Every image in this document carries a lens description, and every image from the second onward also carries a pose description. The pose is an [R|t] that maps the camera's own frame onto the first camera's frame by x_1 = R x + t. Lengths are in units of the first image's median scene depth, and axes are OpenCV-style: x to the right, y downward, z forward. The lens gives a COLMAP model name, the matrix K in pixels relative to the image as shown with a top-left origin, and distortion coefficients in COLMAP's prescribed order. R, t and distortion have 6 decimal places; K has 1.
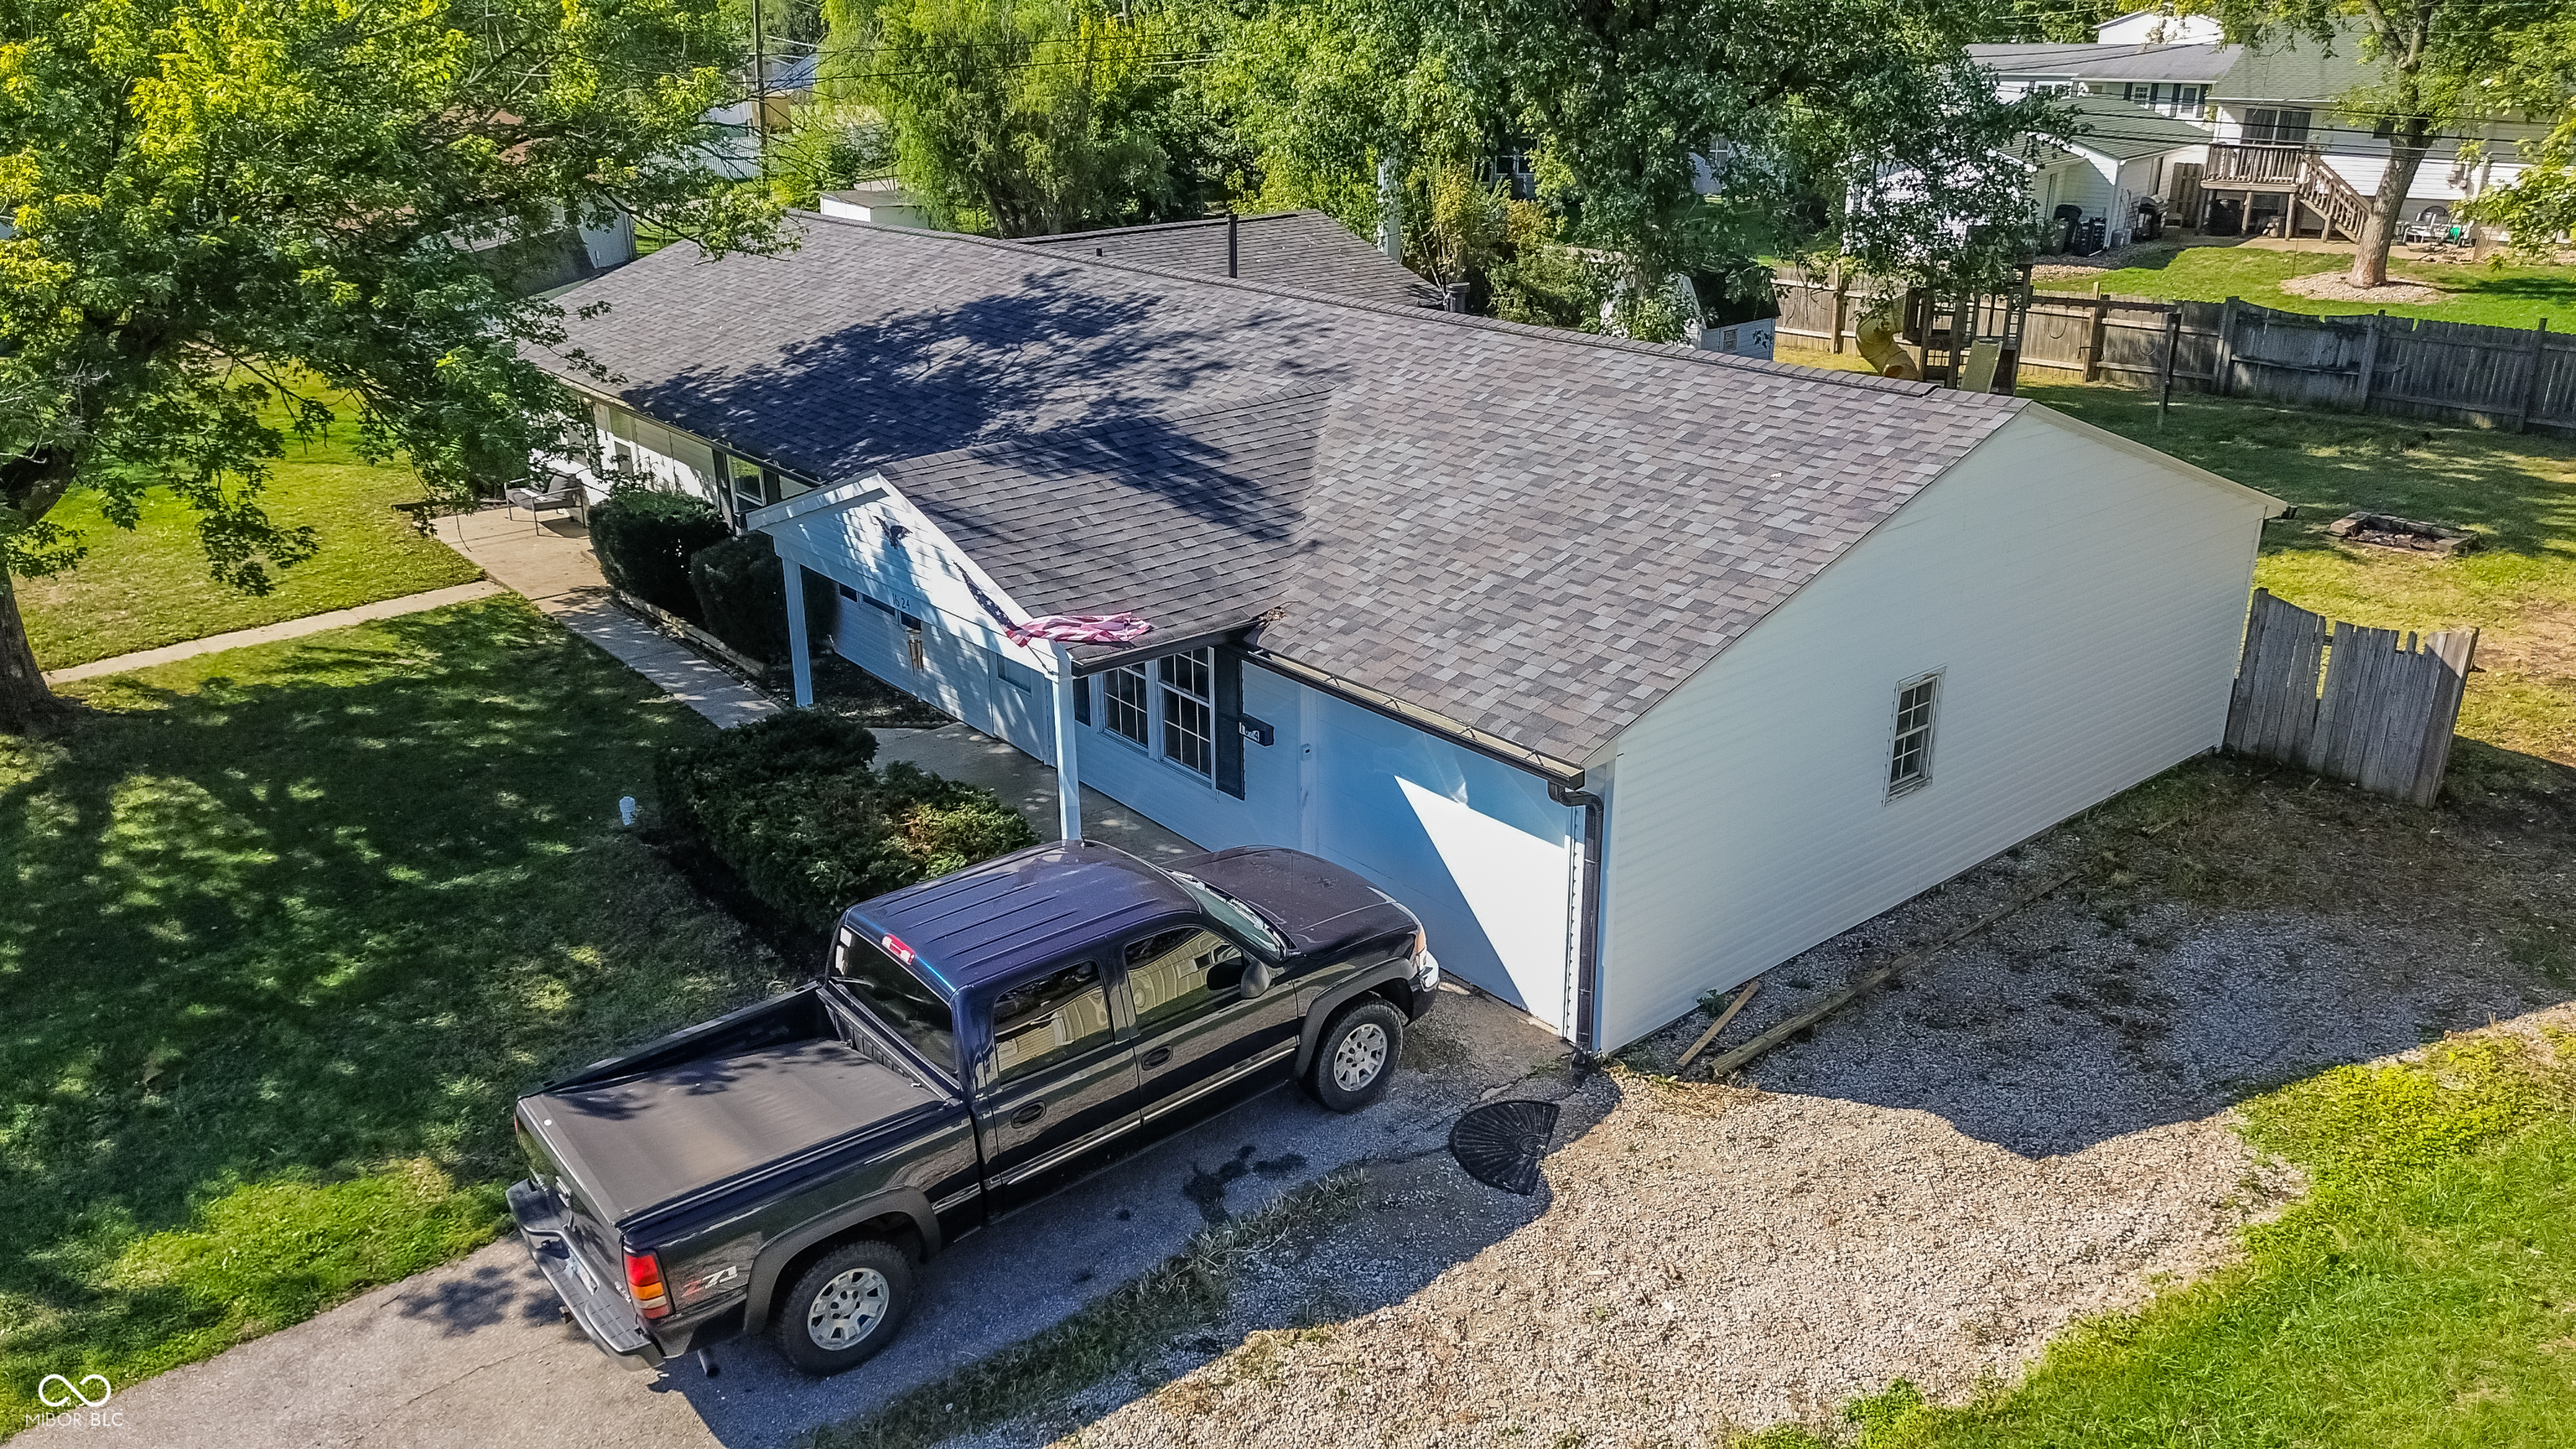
lens RADIAL K [[1812.8, 0, 1288.0], [0, 1812.8, 724.5], [0, 0, 1]] dist [0.076354, -0.065897]
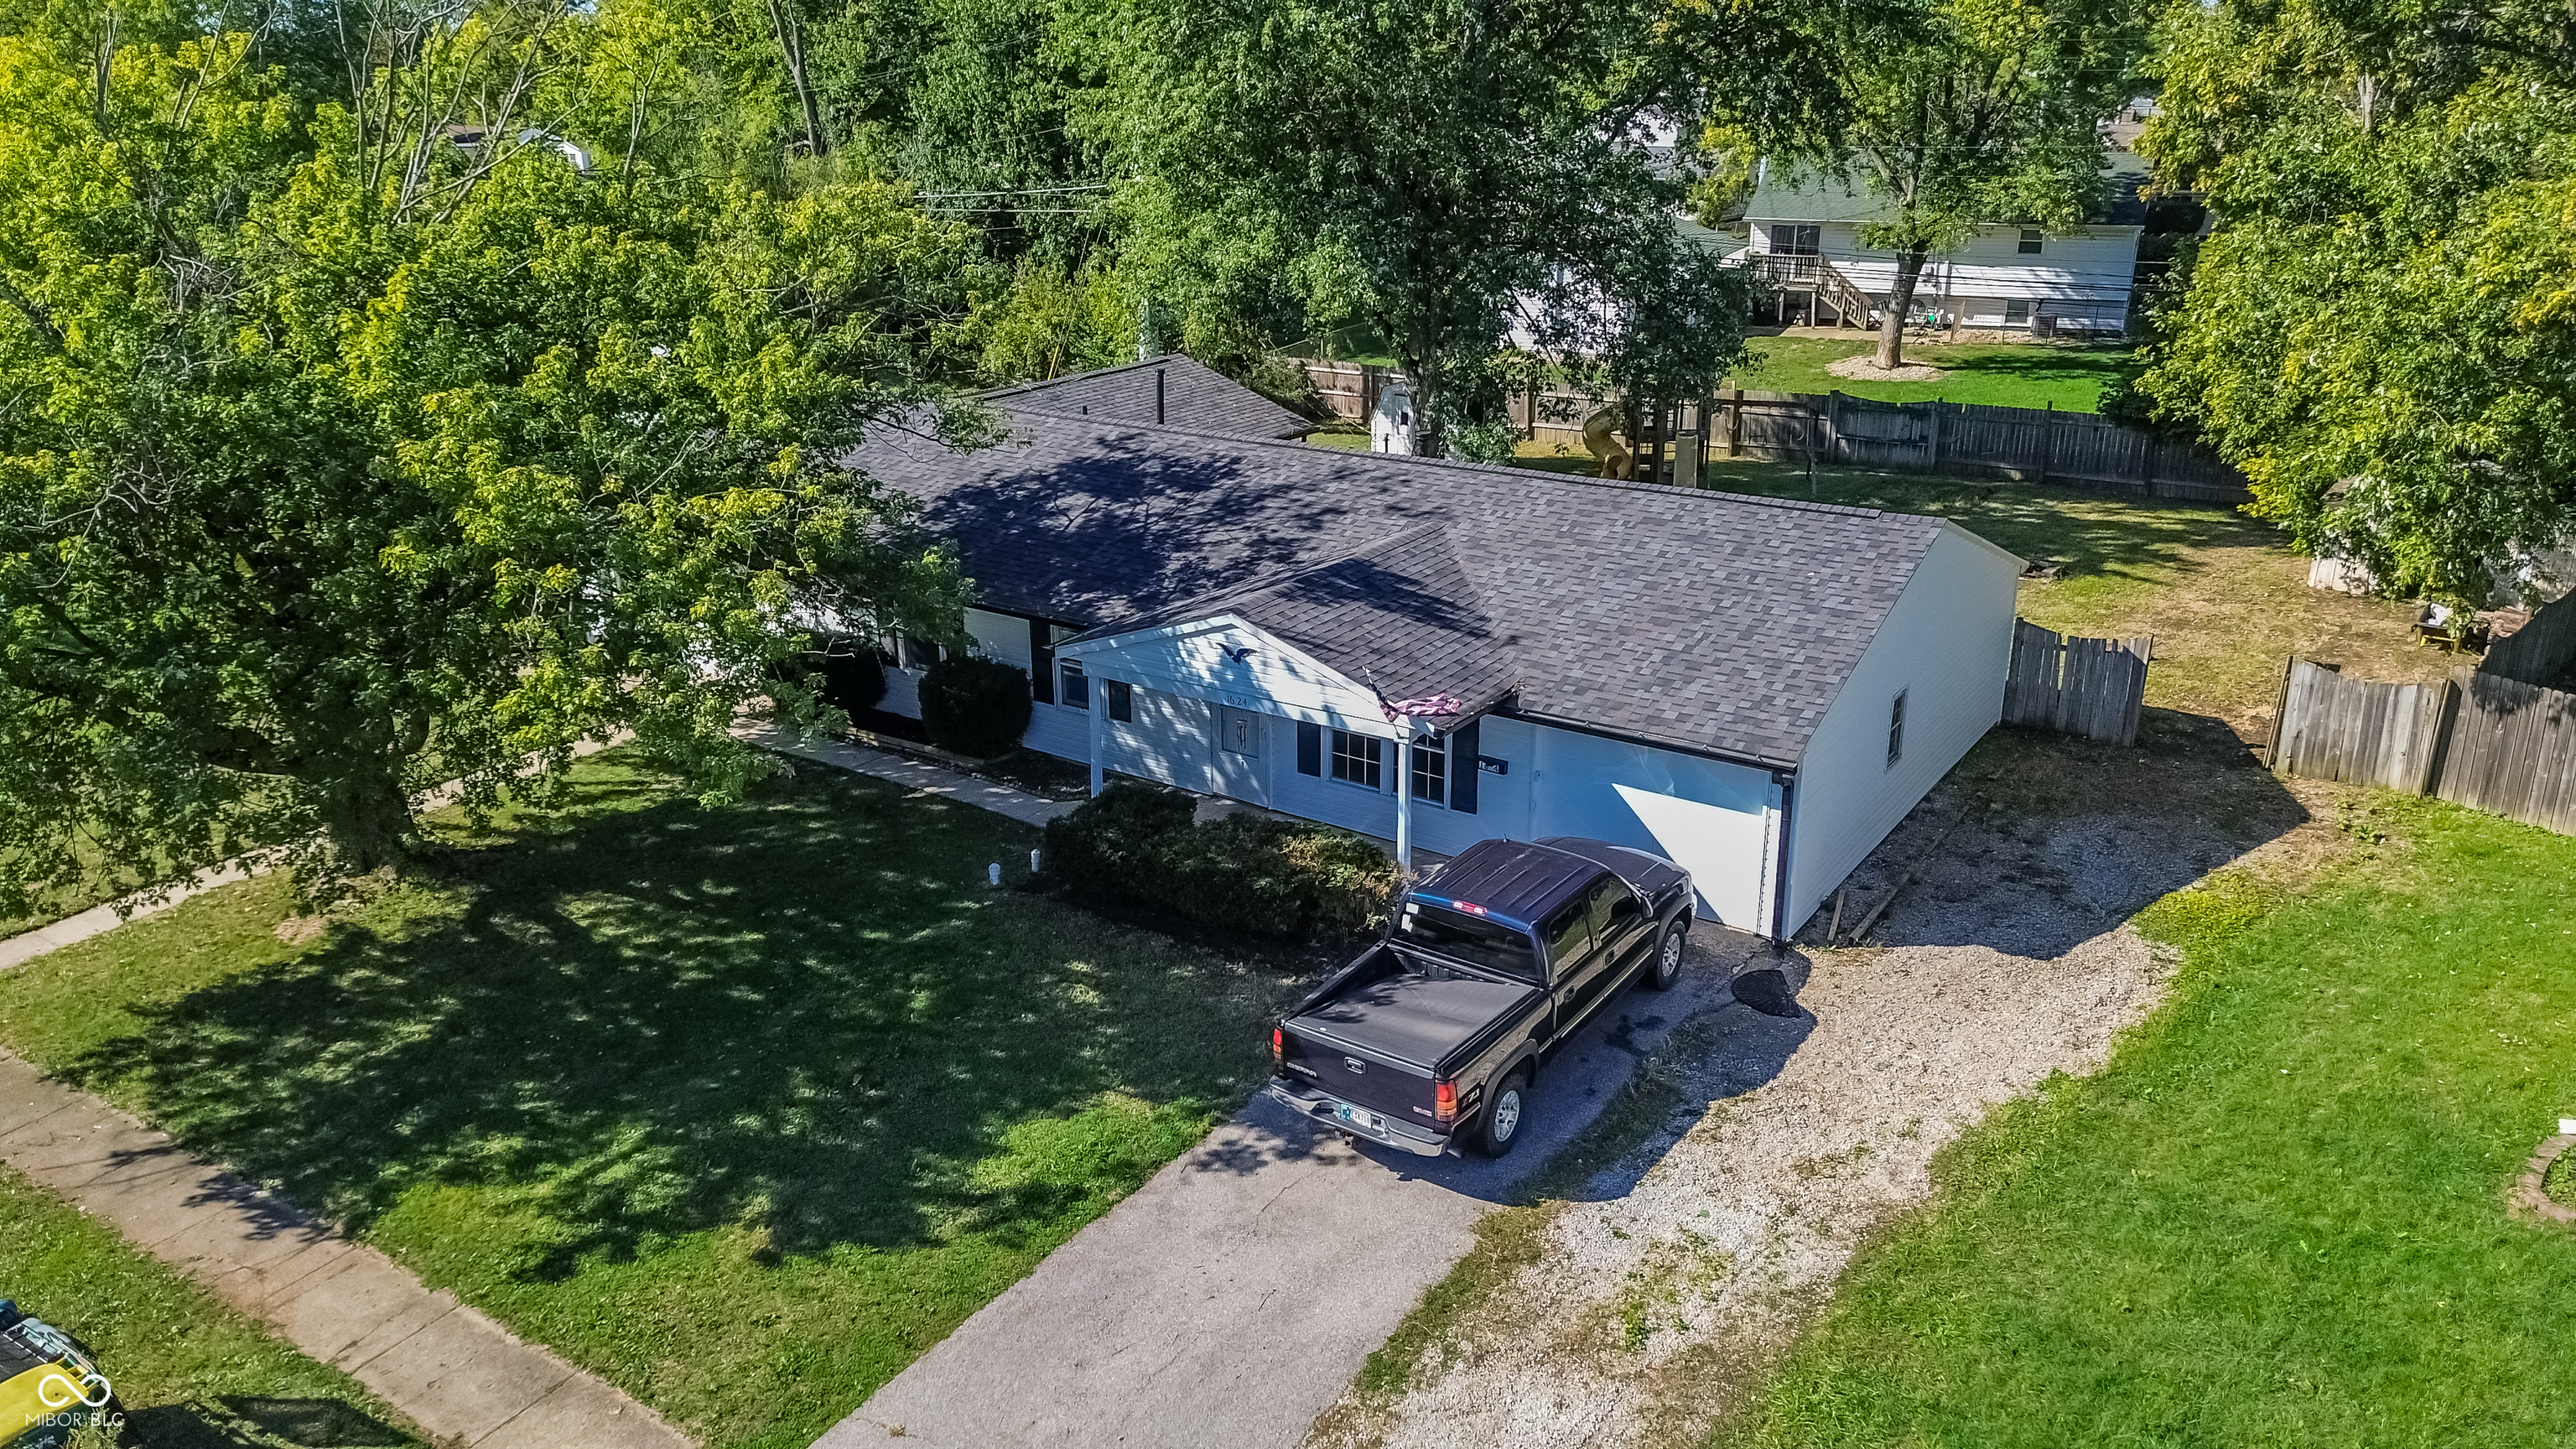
lens RADIAL K [[1812.8, 0, 1288.0], [0, 1812.8, 724.5], [0, 0, 1]] dist [0.076354, -0.065897]
pose [[0.961442, -0.089646, 0.259985, -0.541222], [0.096940, 0.995172, -0.015341, -0.022560], [-0.257354, 0.039952, 0.965491, -0.380590]]
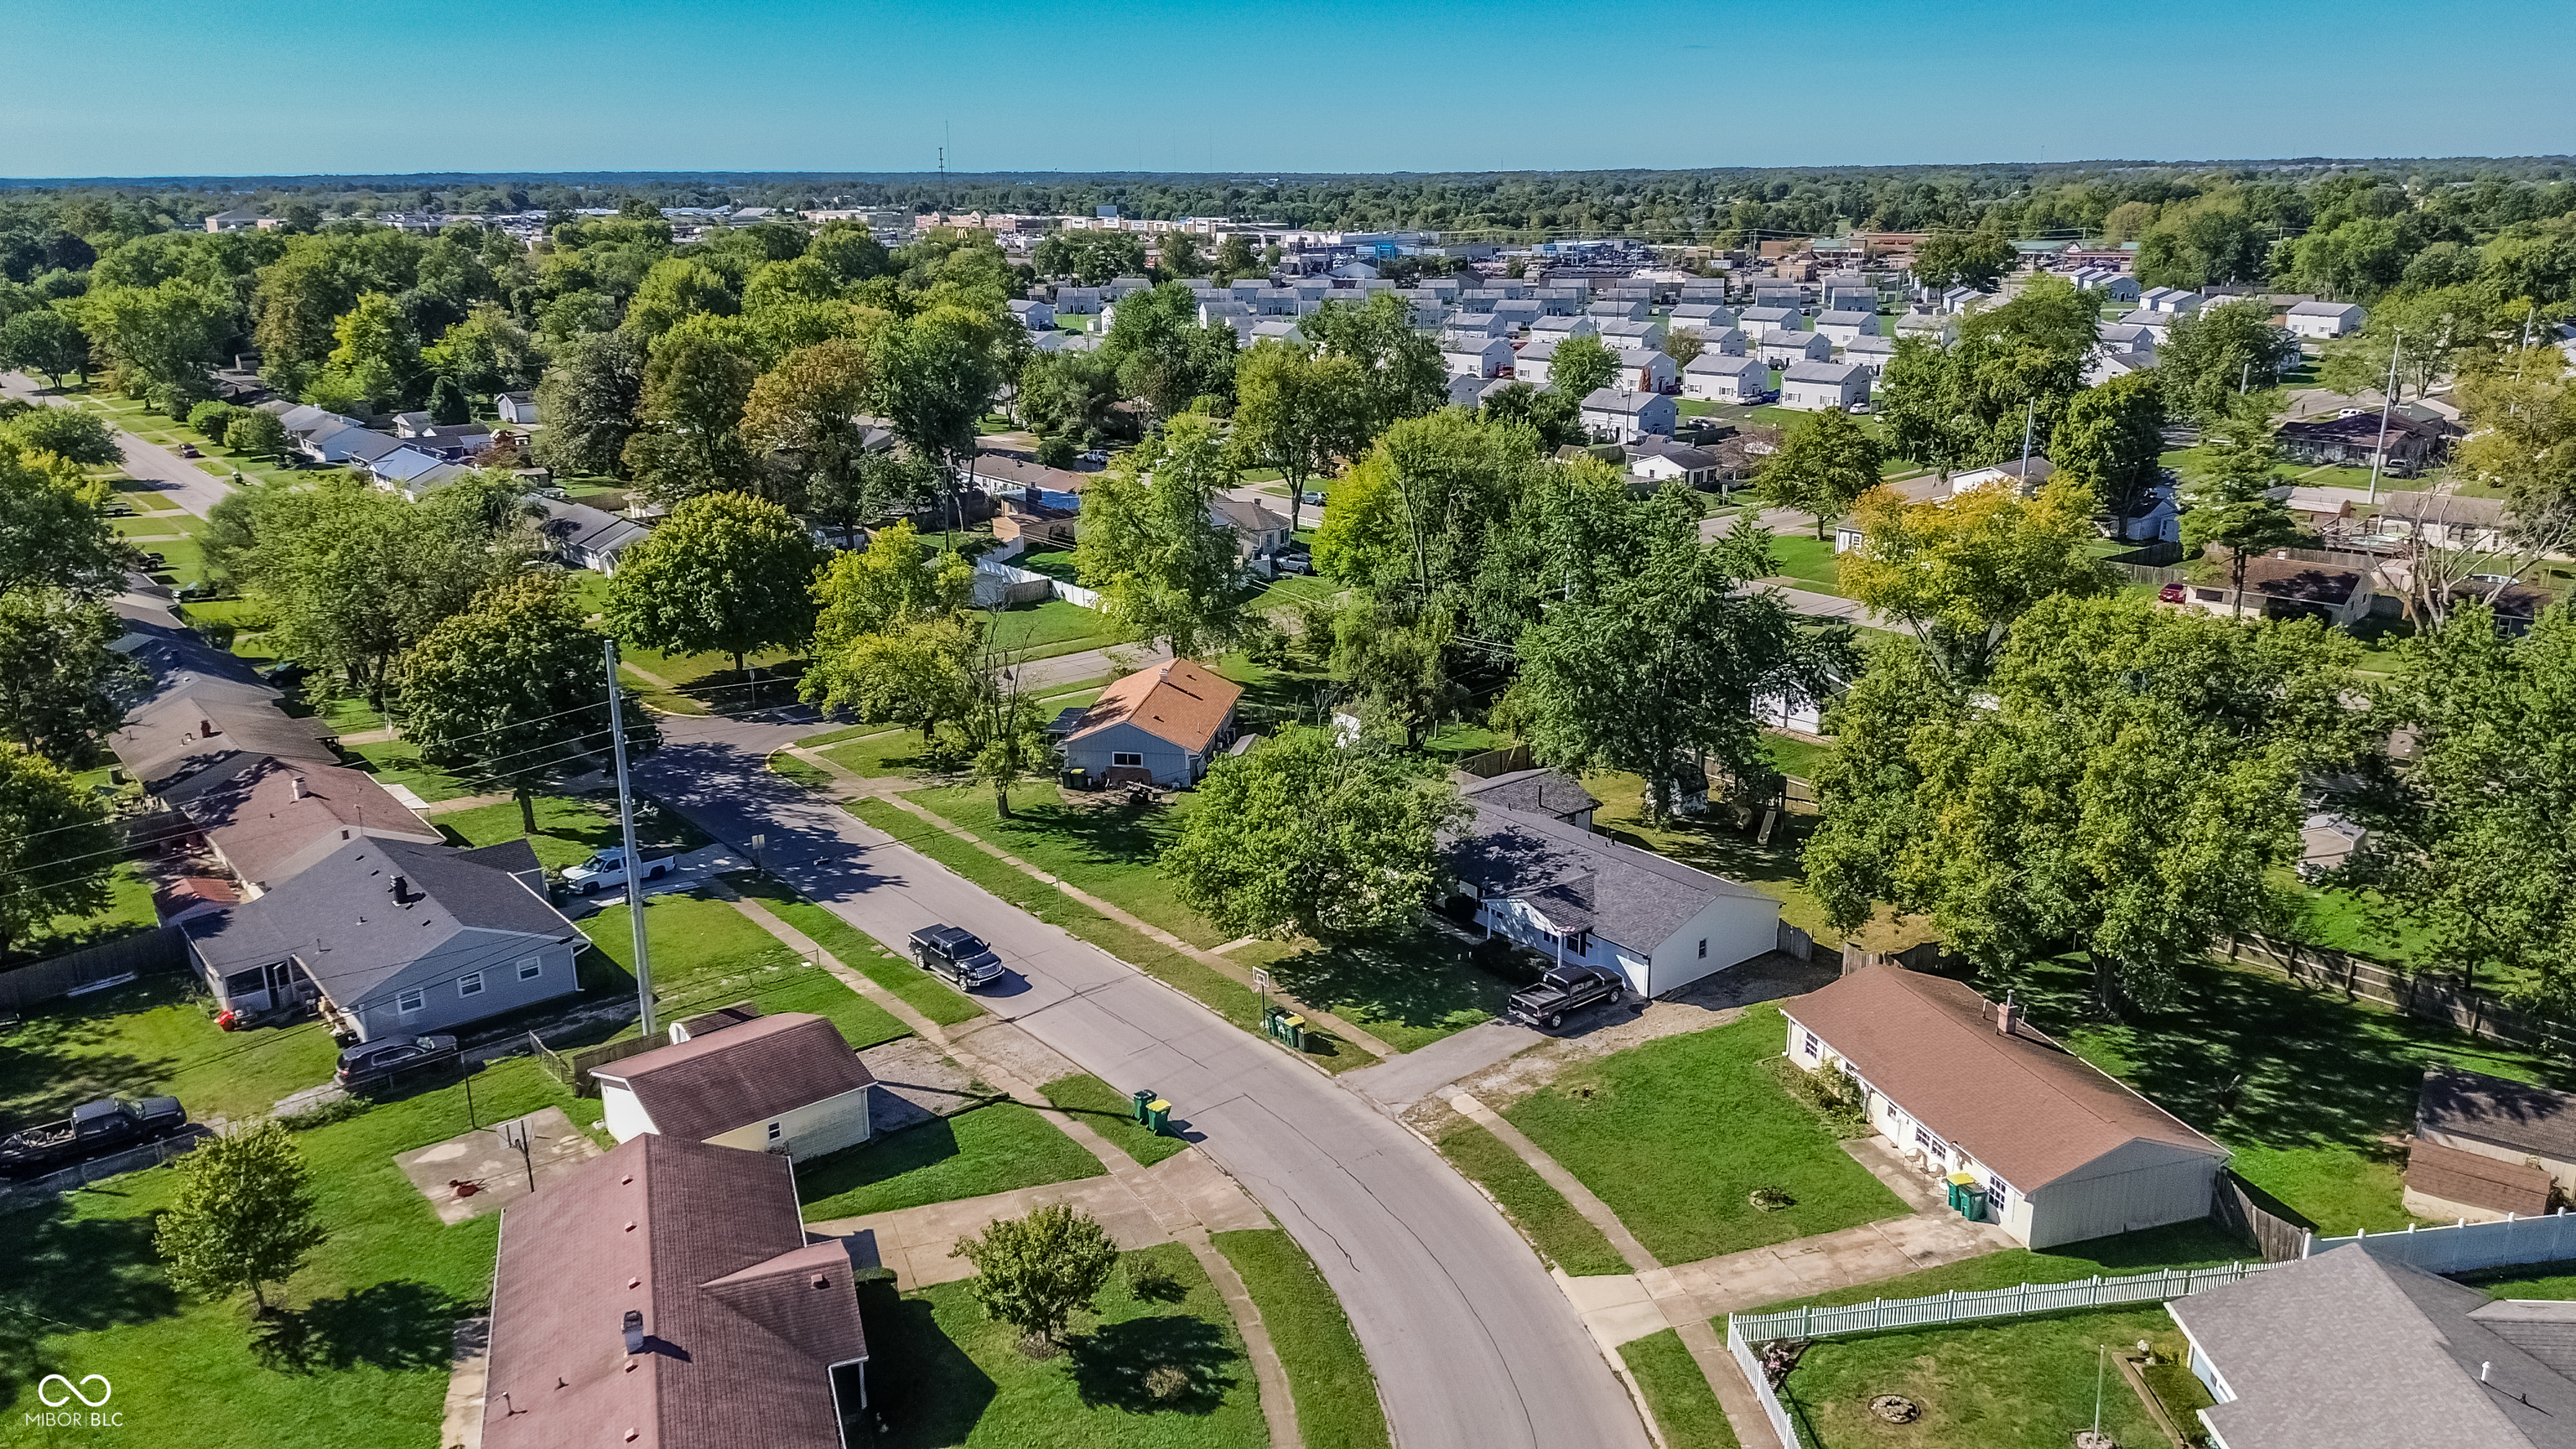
lens RADIAL K [[1812.8, 0, 1288.0], [0, 1812.8, 724.5], [0, 0, 1]] dist [0.076354, -0.065897]
pose [[0.999734, 0.011799, -0.019813, -0.824487], [-0.013288, 0.996960, -0.076771, -0.227980], [0.018846, 0.077013, 0.996852, -4.583755]]
